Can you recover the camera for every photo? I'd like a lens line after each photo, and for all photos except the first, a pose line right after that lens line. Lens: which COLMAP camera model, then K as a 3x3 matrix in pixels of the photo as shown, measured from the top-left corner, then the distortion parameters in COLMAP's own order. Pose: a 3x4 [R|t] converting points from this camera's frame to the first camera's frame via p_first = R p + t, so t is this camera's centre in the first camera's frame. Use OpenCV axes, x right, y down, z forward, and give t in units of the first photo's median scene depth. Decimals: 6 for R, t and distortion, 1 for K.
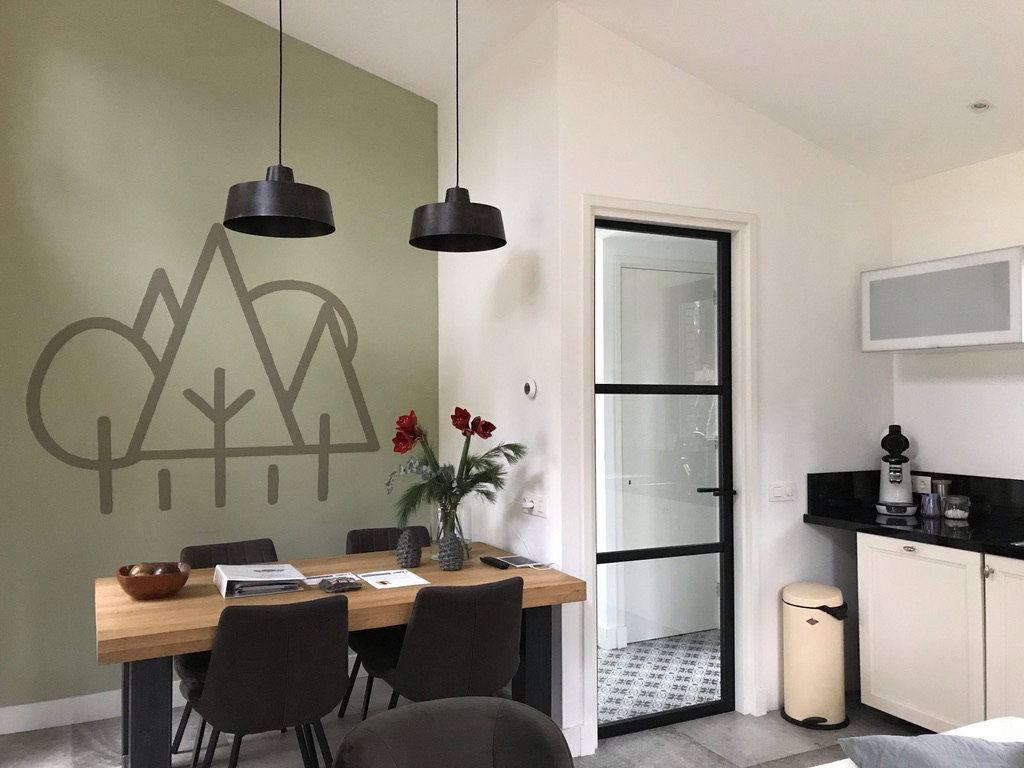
lens RADIAL K [[848.9, 0, 512.0], [0, 848.9, 384.0], [0, 0, 1]] dist [0.036374, 0.007853]
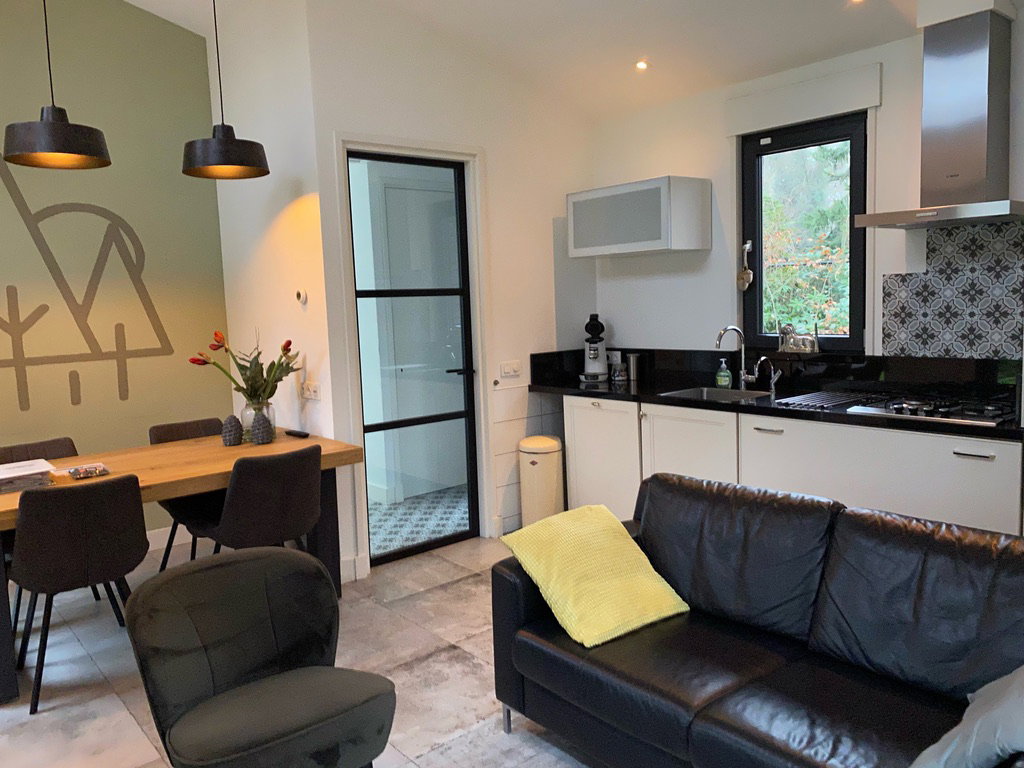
lens RADIAL K [[783.0, 0, 504.9], [0, 783.0, 372.1], [0, 0, 1]] dist [0.066044, -0.090935]
pose [[0.973889, -0.057036, 0.219743, 0.046707], [0.032334, 0.992907, 0.114414, -0.004896], [-0.224710, -0.104322, 0.968825, -0.147019]]
